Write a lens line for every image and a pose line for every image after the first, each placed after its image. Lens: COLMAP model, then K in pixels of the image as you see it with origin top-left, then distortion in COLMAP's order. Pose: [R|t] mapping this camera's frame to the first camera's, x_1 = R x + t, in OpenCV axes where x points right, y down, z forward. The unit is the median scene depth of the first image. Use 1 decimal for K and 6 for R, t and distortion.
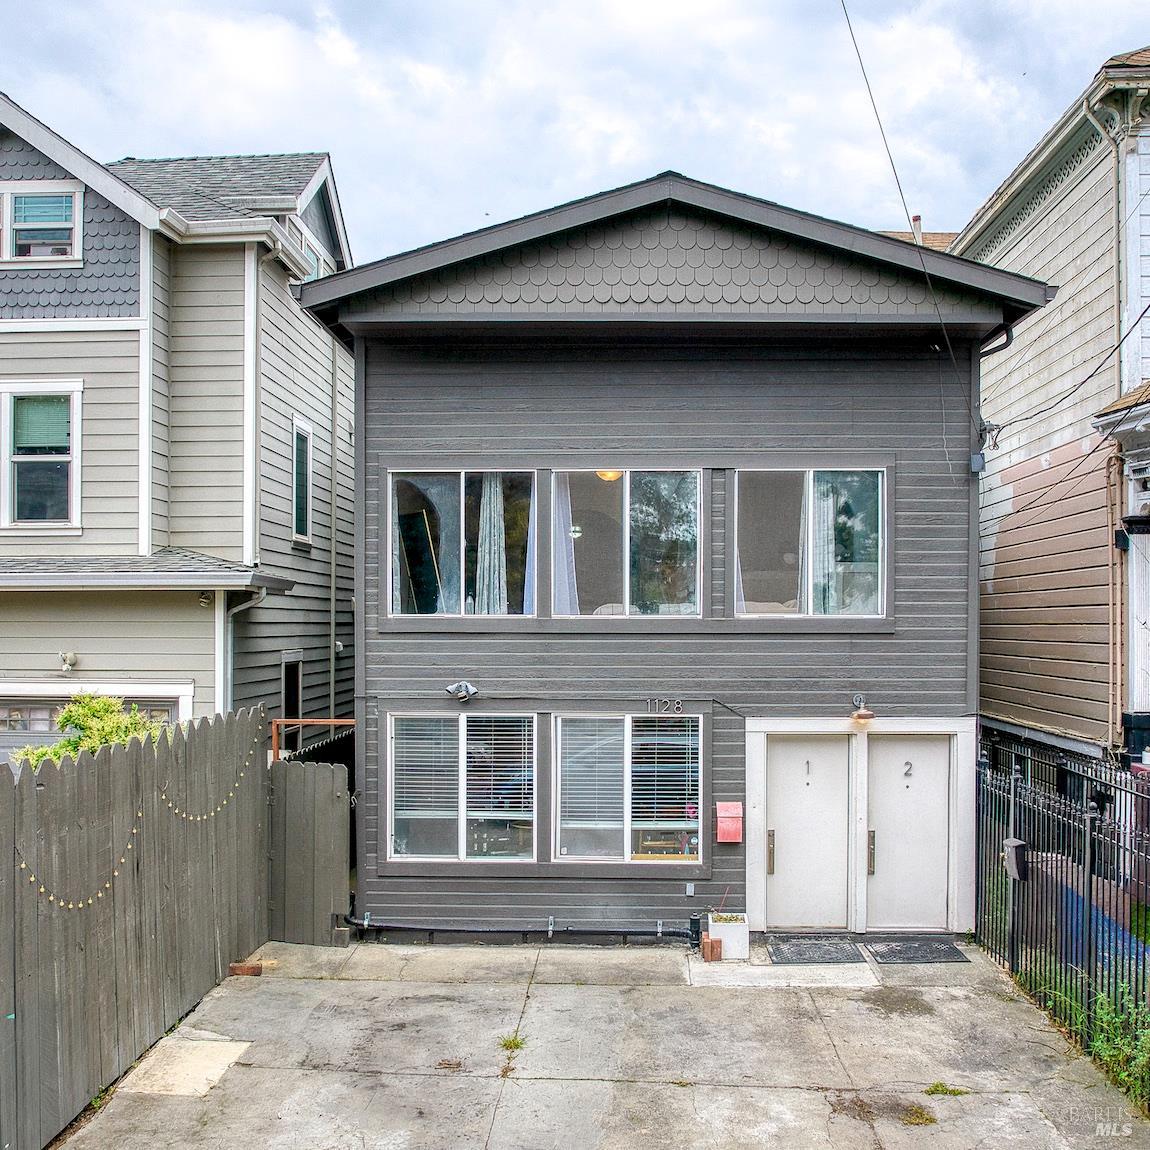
lens RADIAL K [[1190.5, 0, 576.4], [0, 1190.5, 627.0], [0, 0, 1]] dist [-0.041185, -0.009633]
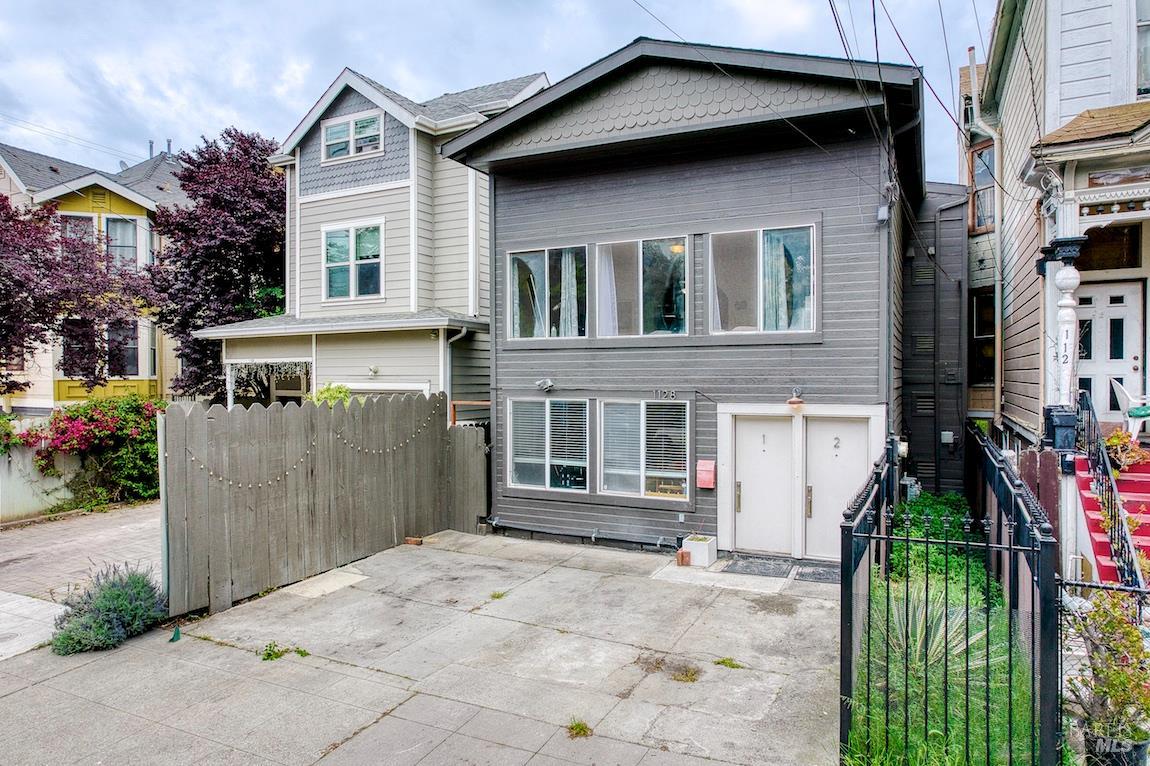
lens RADIAL K [[719.1, 0, 575.0], [0, 719.1, 383.0], [0, 0, 1]] dist [-0.039194, 0.001148]
pose [[0.911581, 0.001756, -0.411117, 0.344940], [0.001974, 0.999961, 0.008648, 0.043433], [0.411116, -0.008695, 0.911542, 0.124885]]
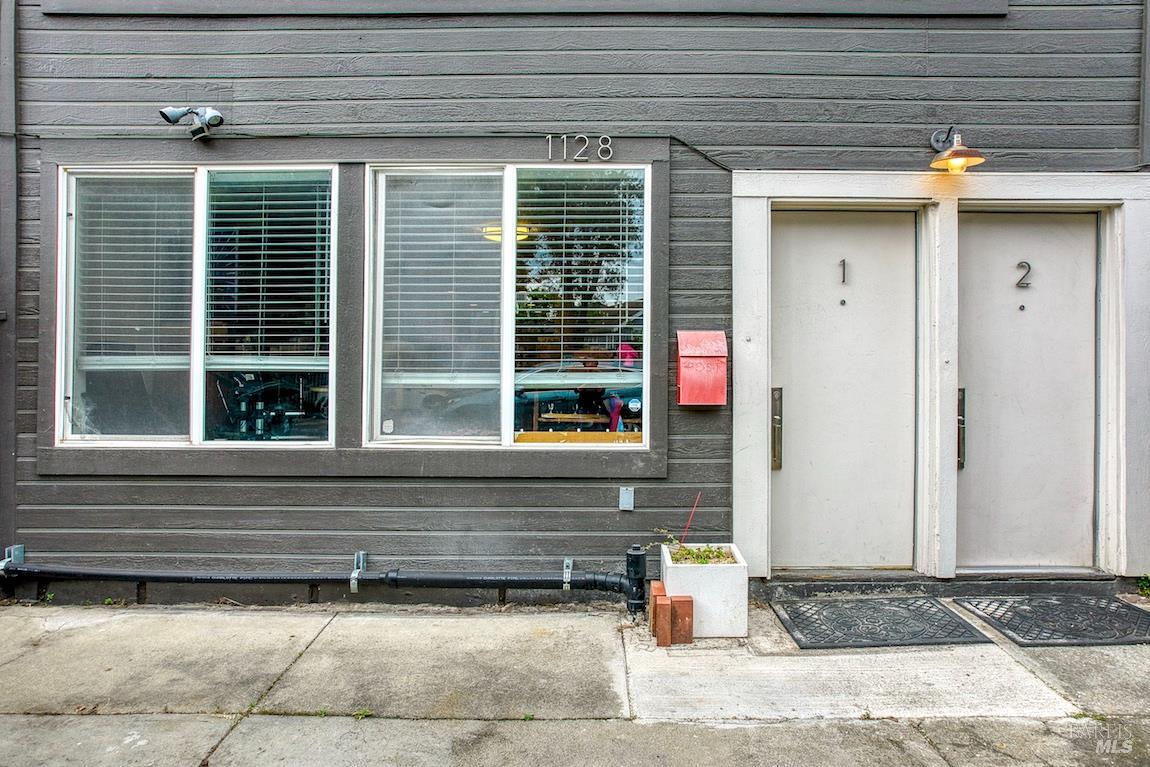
lens RADIAL K [[755.6, 0, 578.2], [0, 755.6, 357.2], [0, 0, 1]] dist [-0.065348, 0.051783]
pose [[0.999093, 0.003264, 0.042452, 0.060299], [-0.002891, 0.999957, -0.008860, 0.161683], [-0.042479, 0.008729, 0.999059, 0.669419]]
